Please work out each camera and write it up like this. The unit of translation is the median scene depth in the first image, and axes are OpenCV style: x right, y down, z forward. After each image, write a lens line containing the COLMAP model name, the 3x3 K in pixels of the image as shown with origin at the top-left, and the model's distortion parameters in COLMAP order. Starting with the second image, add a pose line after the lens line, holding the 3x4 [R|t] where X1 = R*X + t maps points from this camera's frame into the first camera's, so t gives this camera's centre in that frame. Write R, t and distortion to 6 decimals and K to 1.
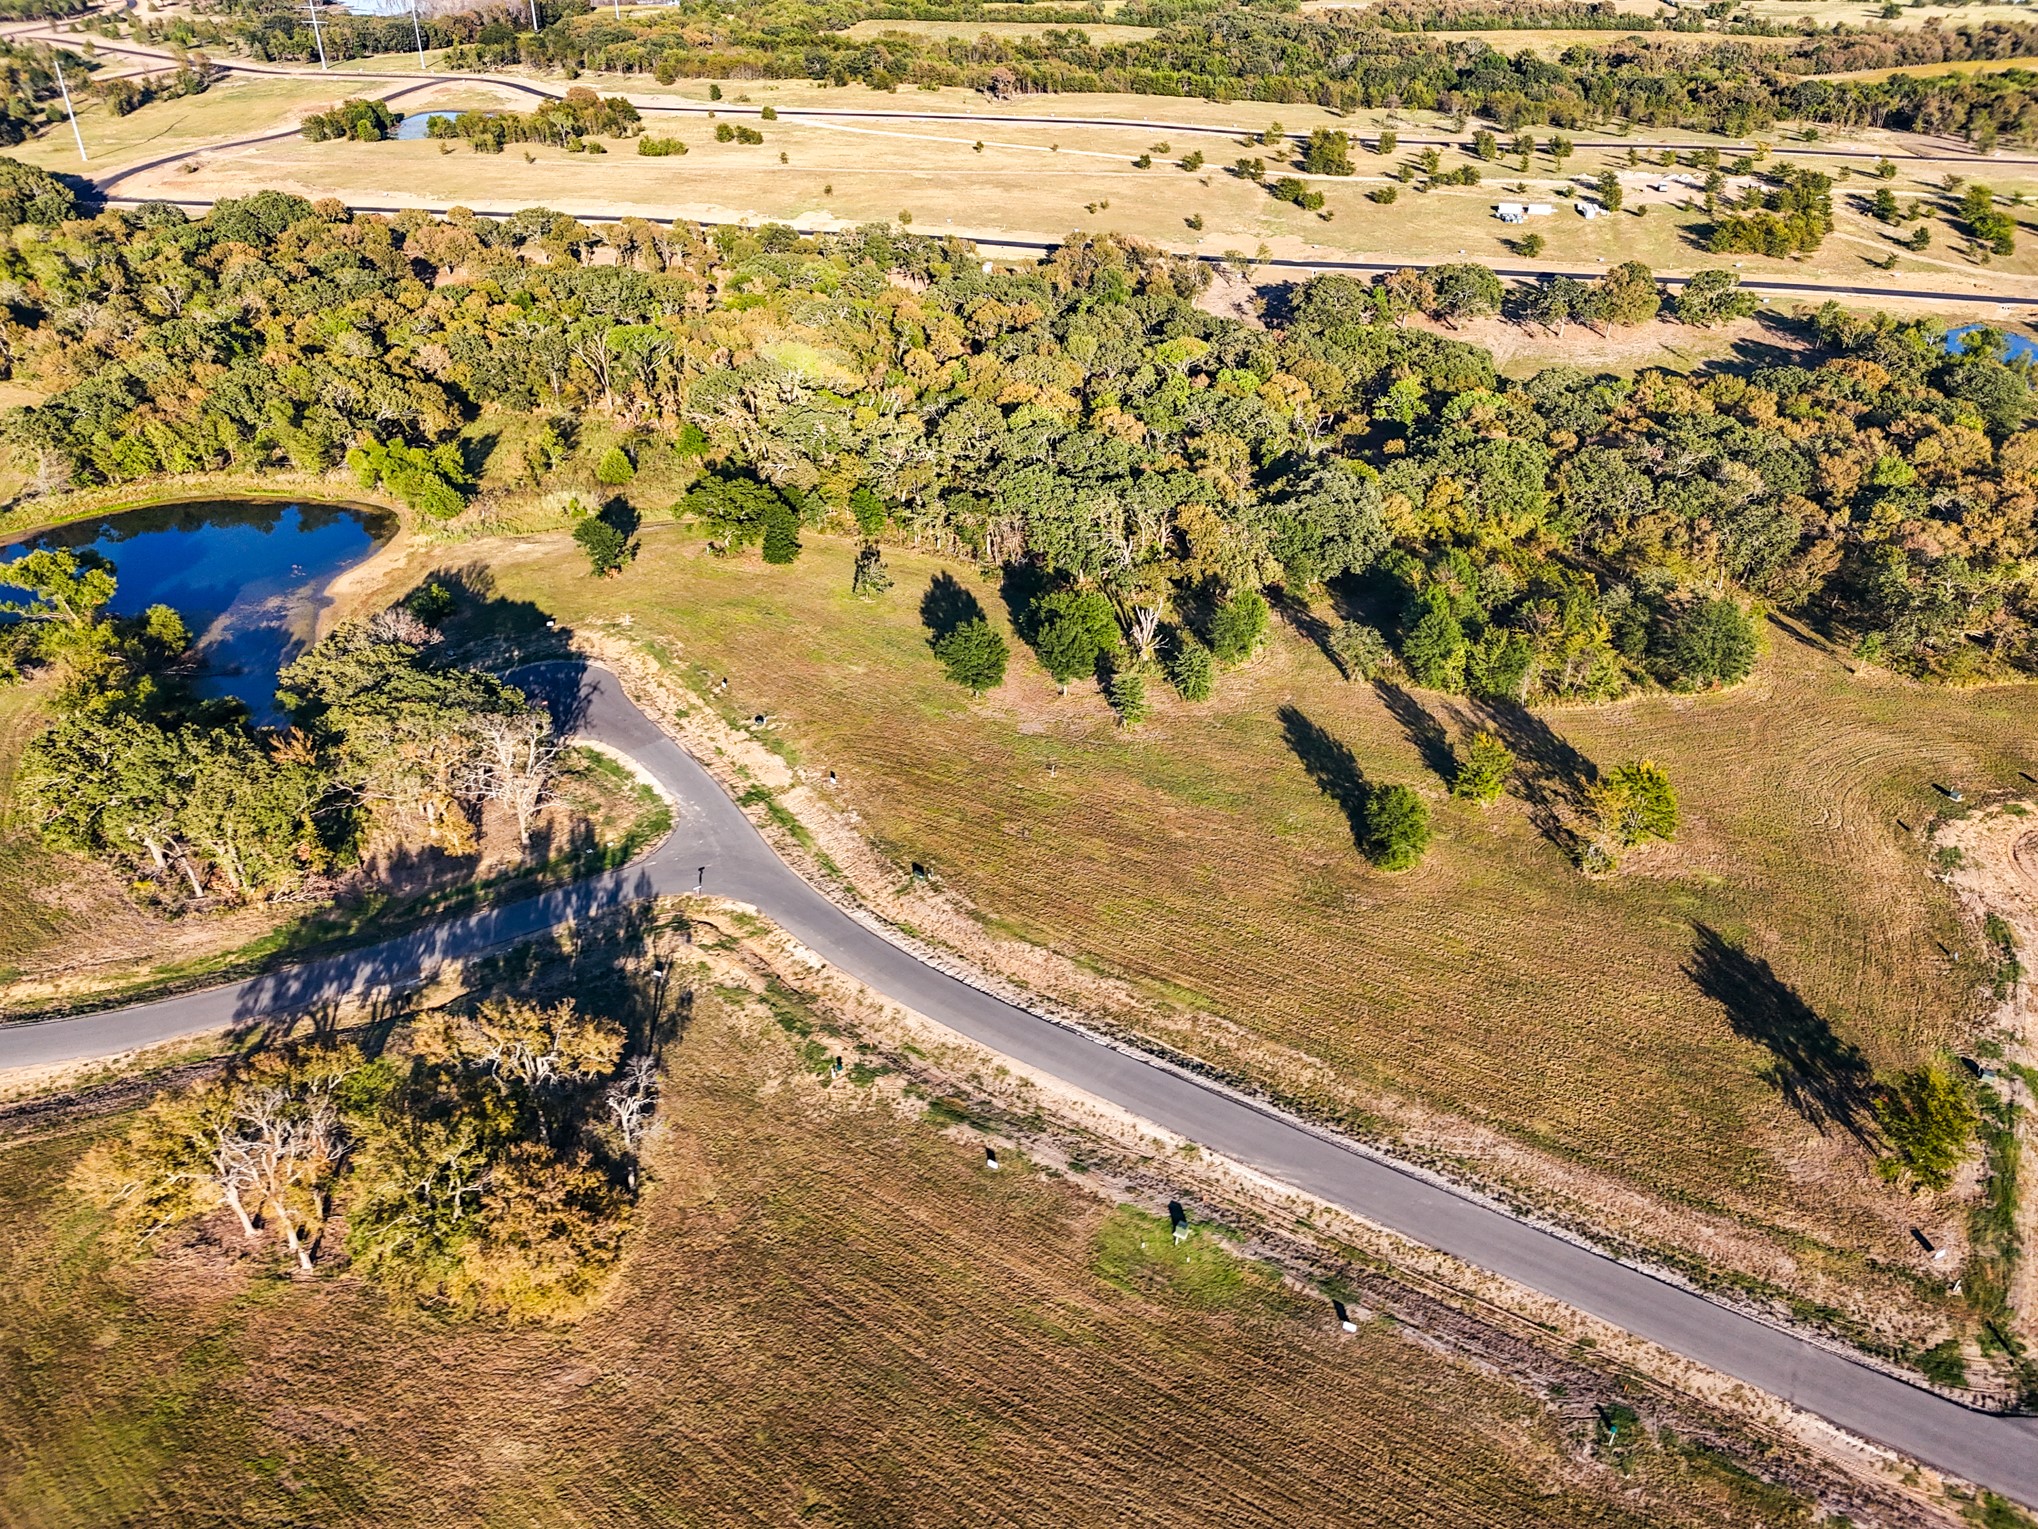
lens RADIAL K [[1506.6, 0, 1022.6], [0, 1506.6, 750.3], [0, 0, 1]] dist [0.055290, -0.049903]
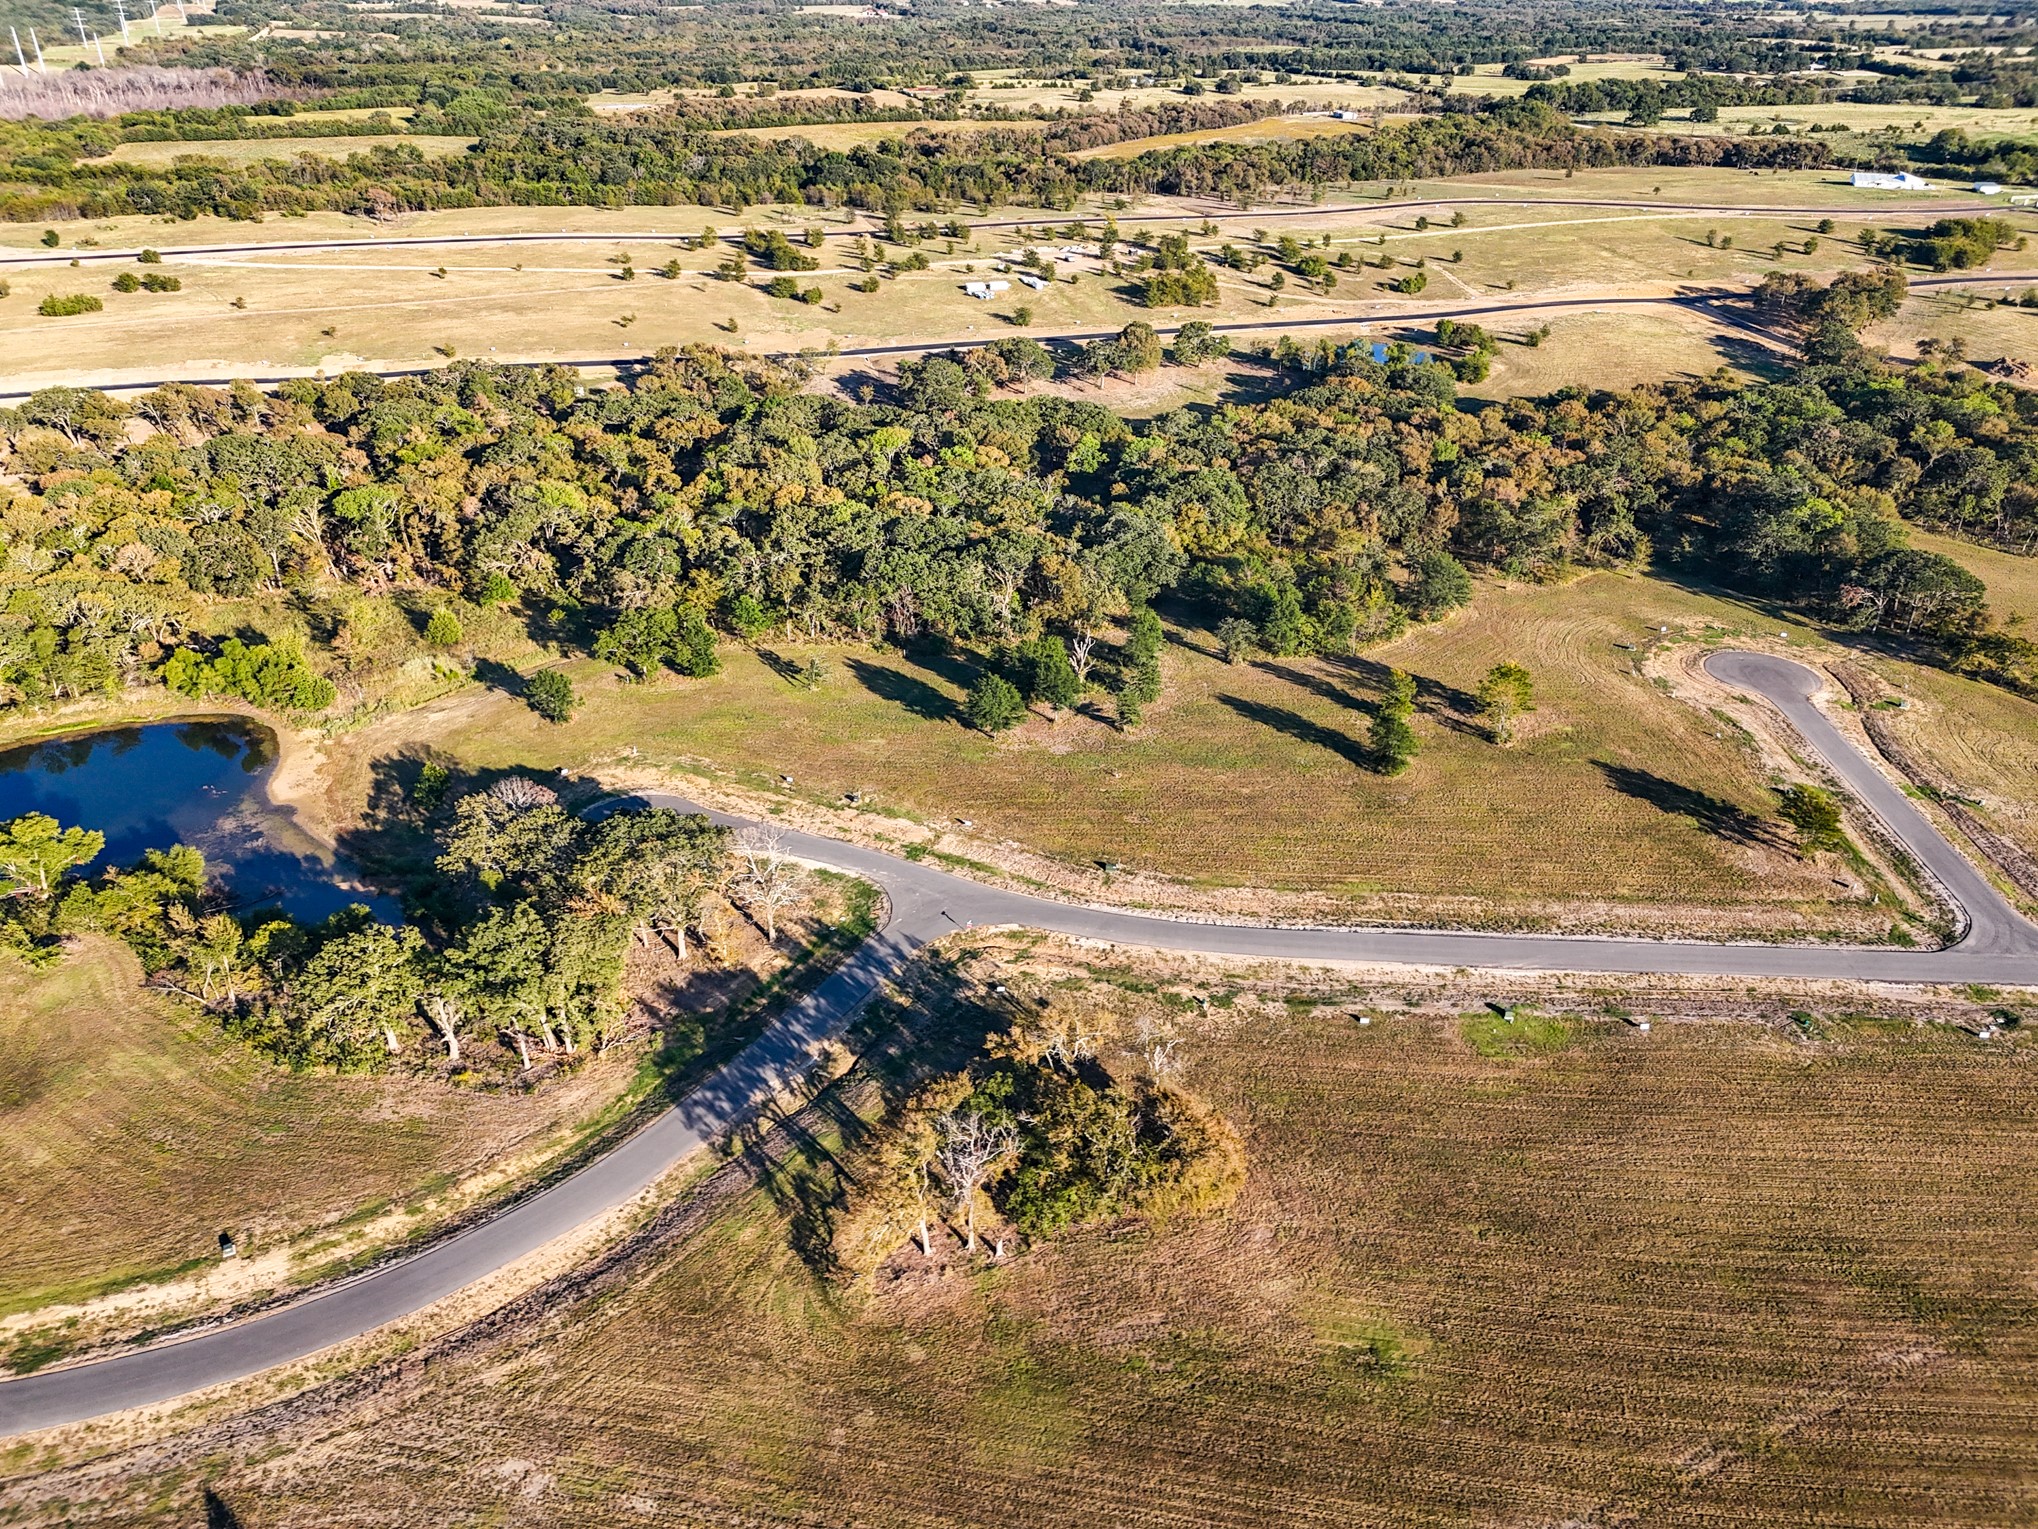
lens RADIAL K [[1506.6, 0, 1022.6], [0, 1506.6, 750.3], [0, 0, 1]] dist [0.055290, -0.049903]
pose [[0.872506, -0.228711, 0.431768, -0.394907], [0.247171, 0.968874, 0.013744, -0.027876], [-0.421473, 0.094729, 0.901880, -0.060126]]
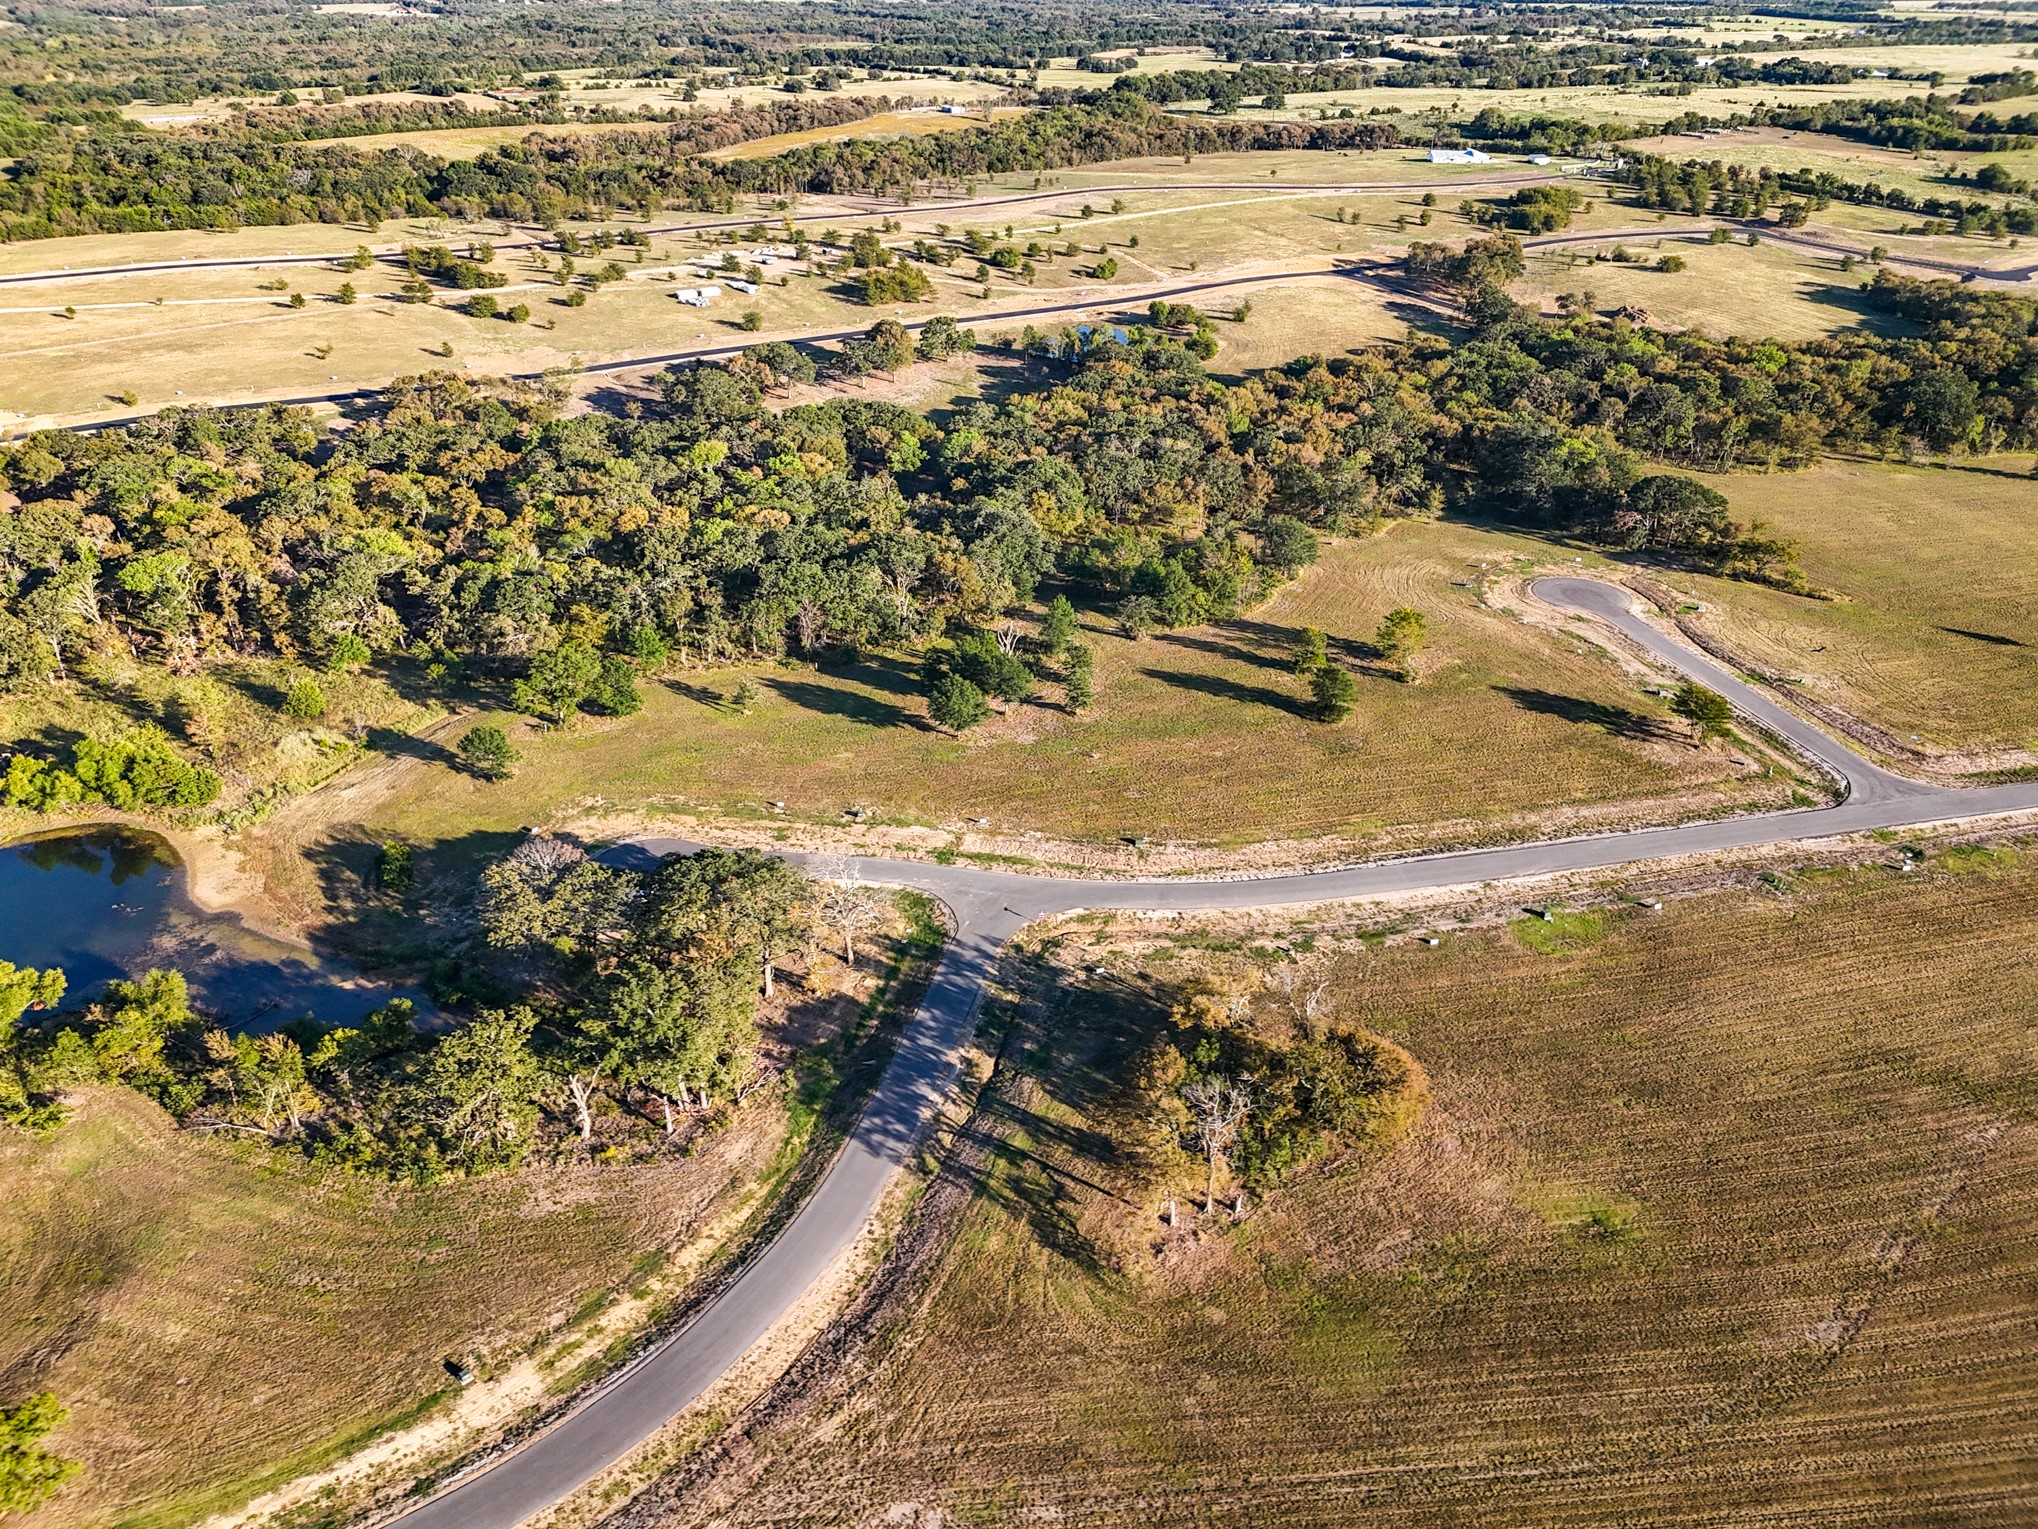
lens RADIAL K [[1506.6, 0, 1022.6], [0, 1506.6, 750.3], [0, 0, 1]] dist [0.055290, -0.049903]
pose [[0.701501, -0.335390, 0.628816, -0.563505], [0.360920, 0.928015, 0.092334, -0.088302], [-0.614518, 0.162180, 0.772053, 0.033746]]
